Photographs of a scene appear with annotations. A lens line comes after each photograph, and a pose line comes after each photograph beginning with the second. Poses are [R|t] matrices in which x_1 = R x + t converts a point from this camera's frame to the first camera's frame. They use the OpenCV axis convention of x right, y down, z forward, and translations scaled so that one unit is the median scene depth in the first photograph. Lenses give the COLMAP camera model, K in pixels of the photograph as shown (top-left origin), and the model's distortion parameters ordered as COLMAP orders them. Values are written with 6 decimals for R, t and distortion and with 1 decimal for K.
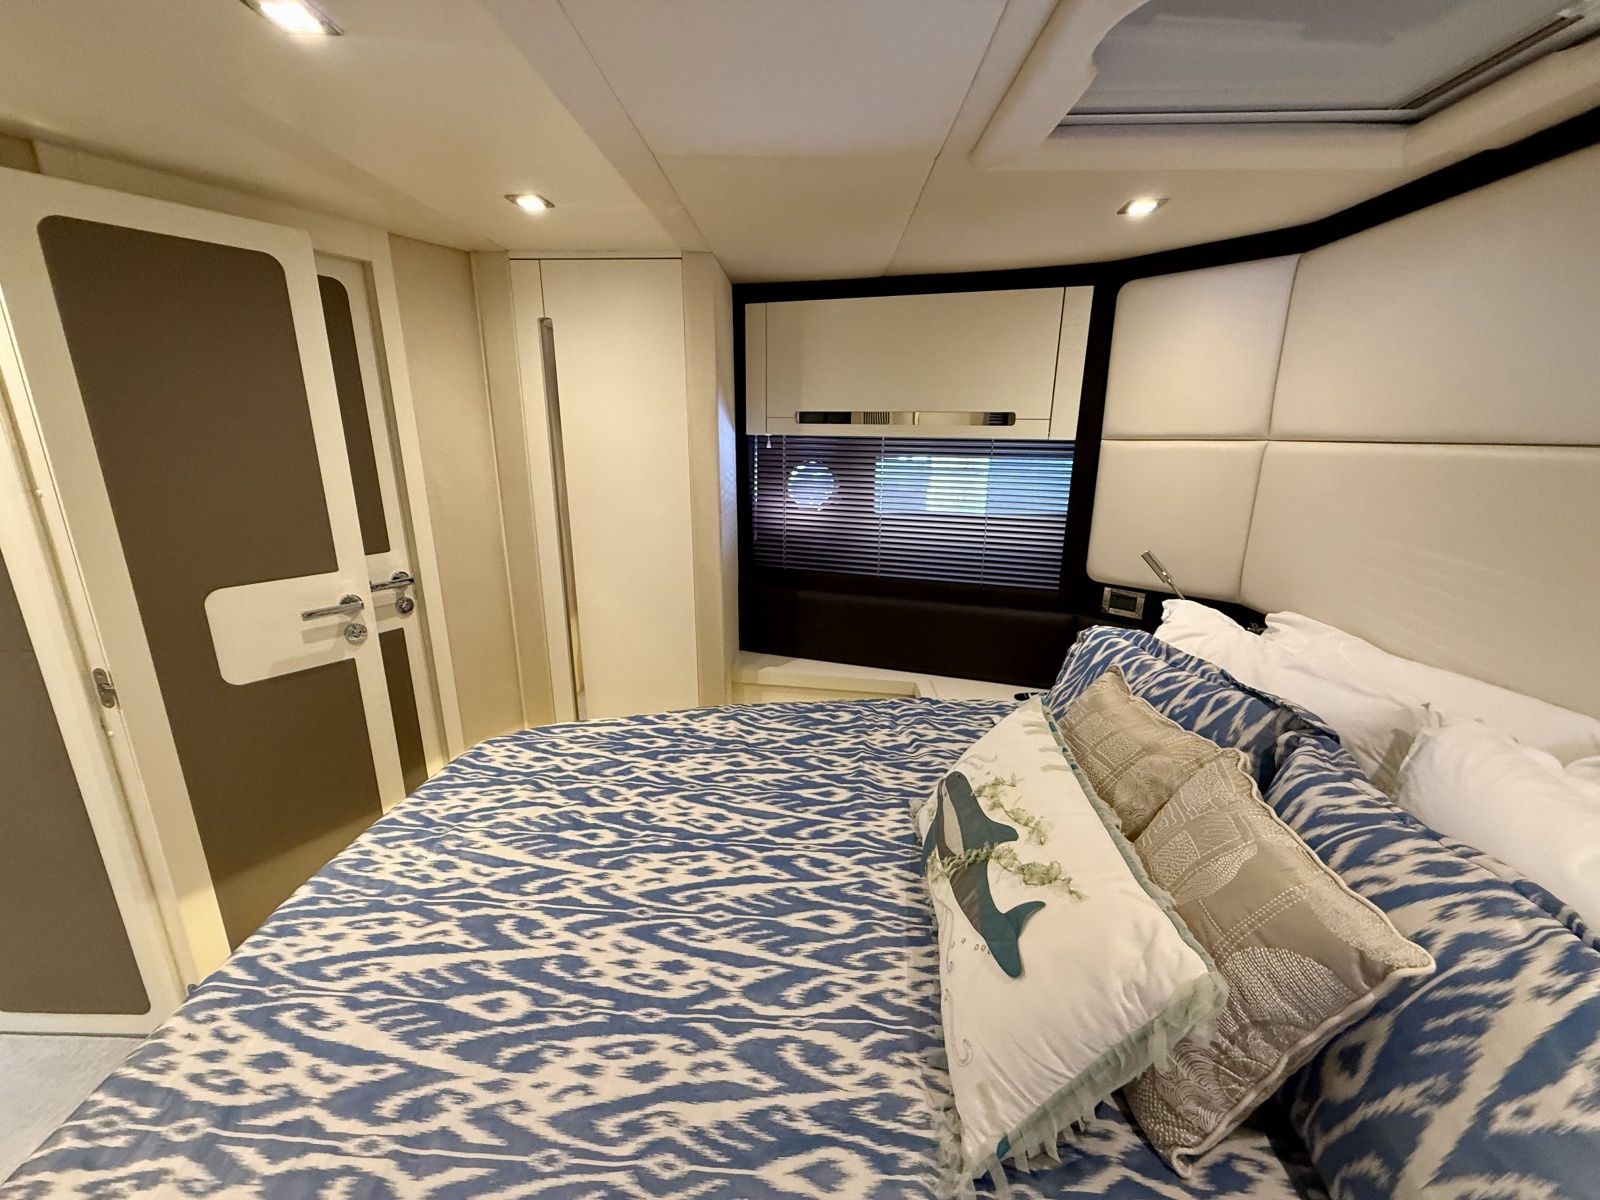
lens RADIAL K [[638.6, 0, 800.0], [0, 638.6, 600.0], [0, 0, 1]] dist [0.000335, -0.000054]
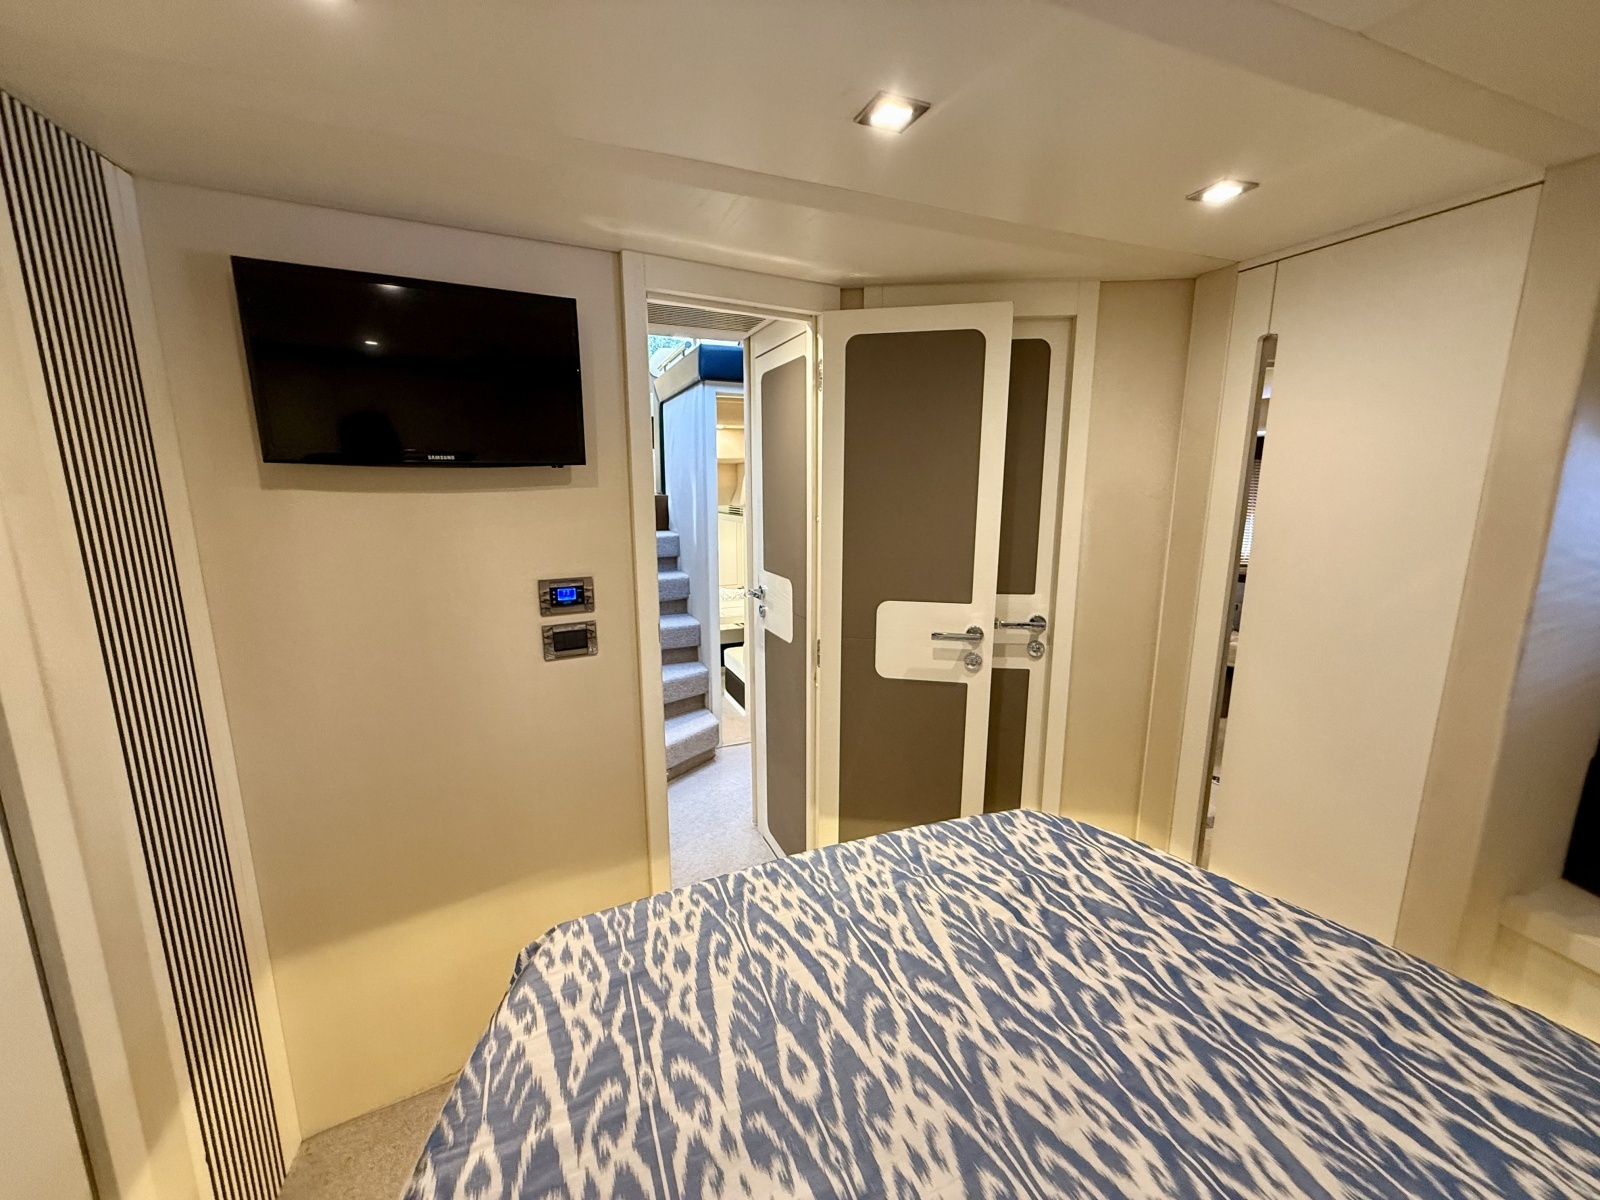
lens RADIAL K [[638.6, 0, 800.0], [0, 638.6, 600.0], [0, 0, 1]] dist [0.000335, -0.000054]
pose [[0.403988, 0.164756, -0.899805, 0.166742], [-0.232811, 0.969775, 0.073042, -0.070045], [0.884643, 0.179976, 0.430135, 0.293453]]
